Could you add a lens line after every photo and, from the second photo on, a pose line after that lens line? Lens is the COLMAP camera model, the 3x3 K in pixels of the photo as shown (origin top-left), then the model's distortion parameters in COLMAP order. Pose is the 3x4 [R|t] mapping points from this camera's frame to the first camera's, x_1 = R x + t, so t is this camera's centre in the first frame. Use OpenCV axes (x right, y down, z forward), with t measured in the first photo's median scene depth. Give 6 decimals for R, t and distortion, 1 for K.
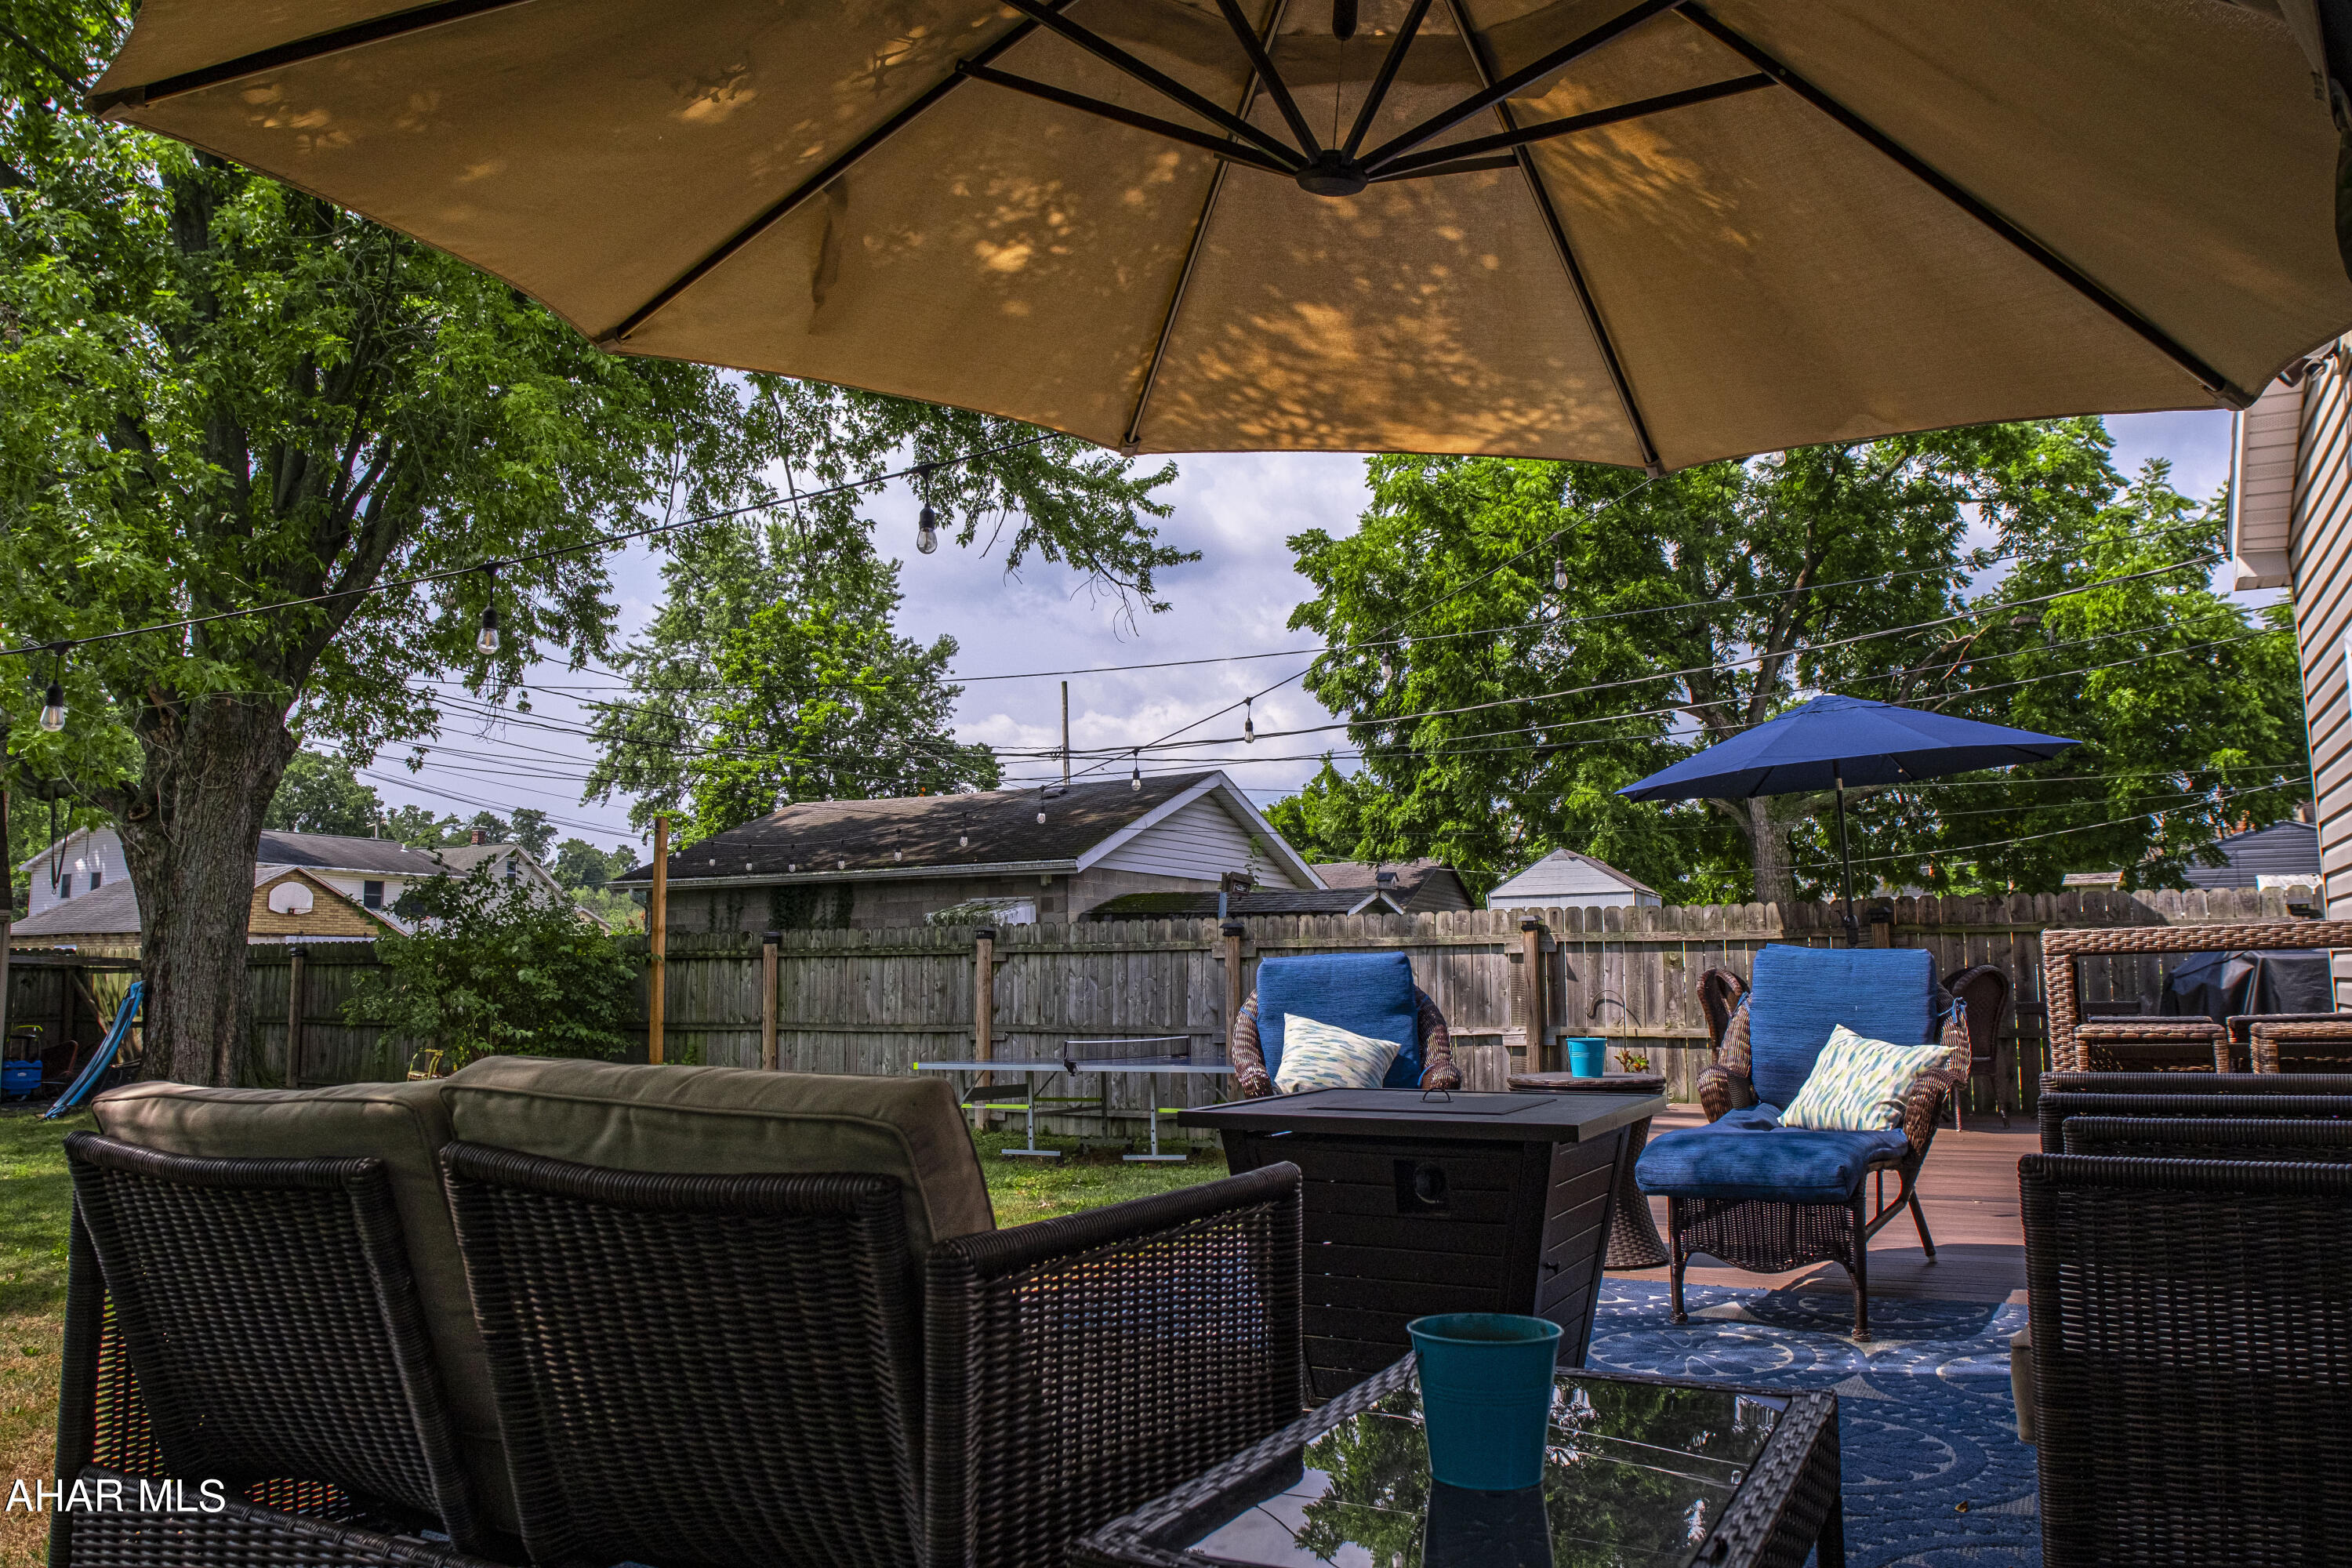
lens RADIAL K [[1667.3, 0, 1190.8], [0, 1667.3, 784.1], [0, 0, 1]] dist [-0.082371, 0.057657]
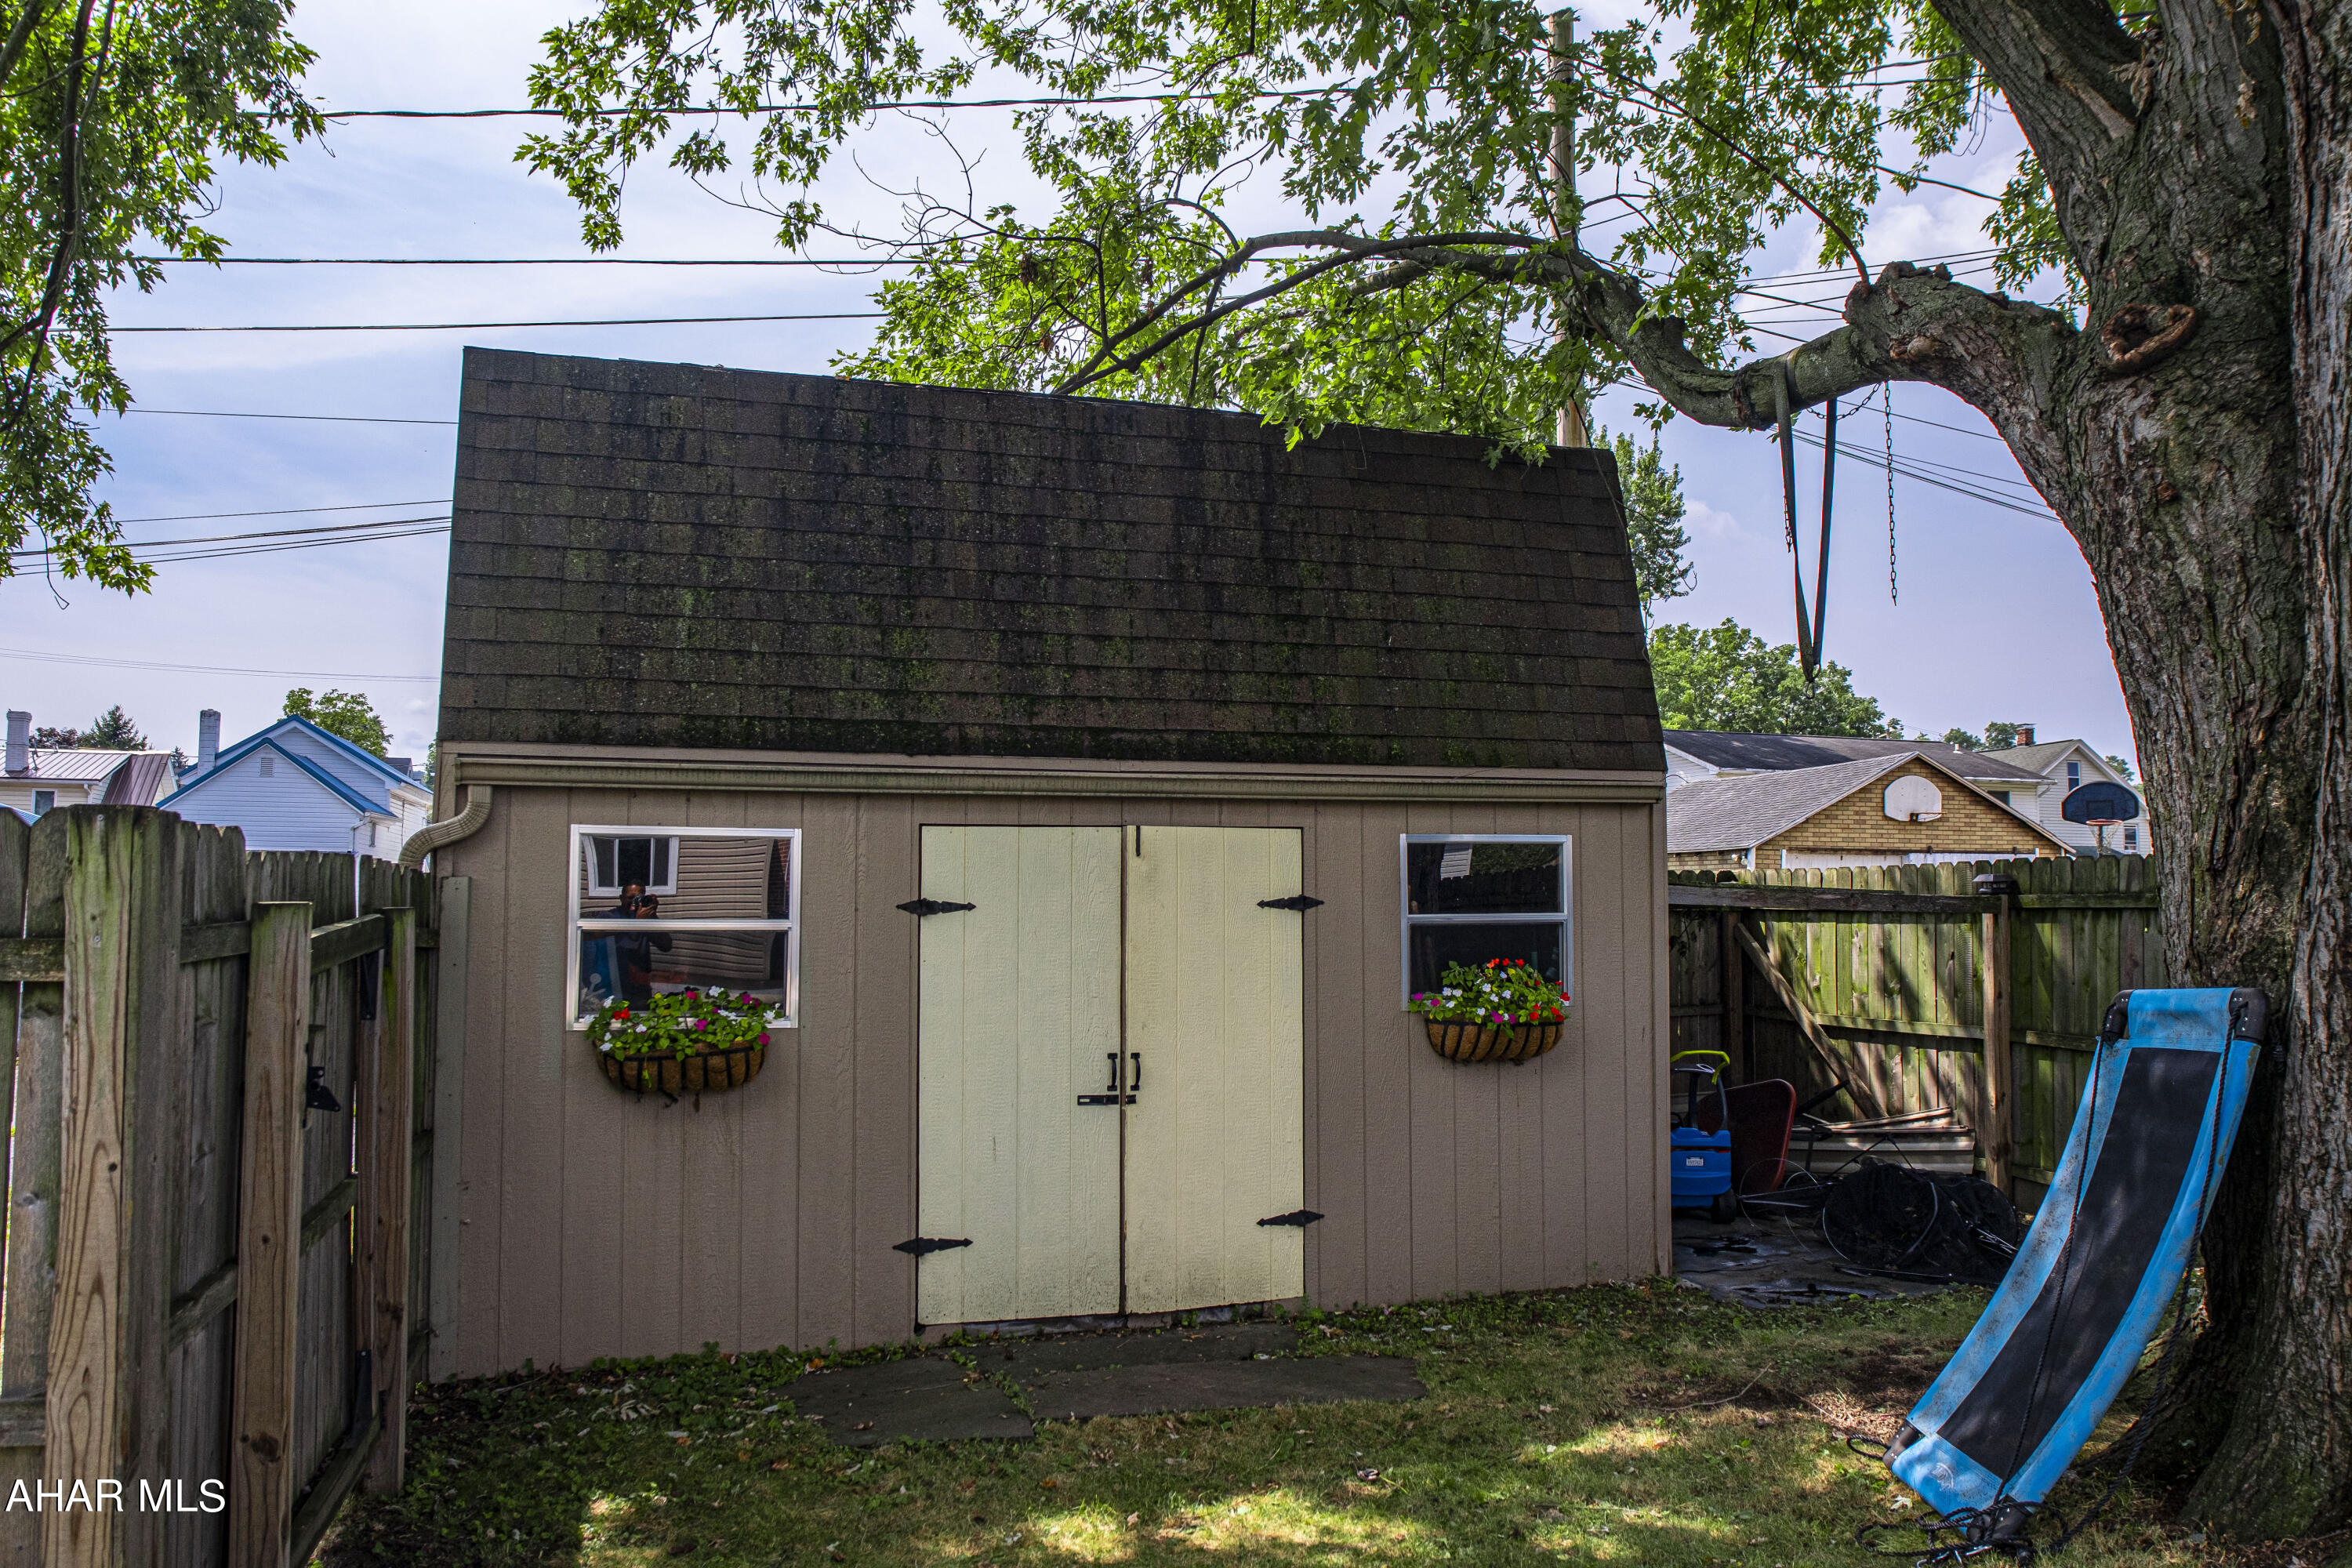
lens RADIAL K [[1667.3, 0, 1190.8], [0, 1667.3, 784.1], [0, 0, 1]] dist [-0.082371, 0.057657]
pose [[0.672039, -0.046939, -0.739027, -0.240346], [0.080807, 0.996678, 0.010178, 0.031678], [0.736094, -0.066559, 0.673599, 0.303951]]
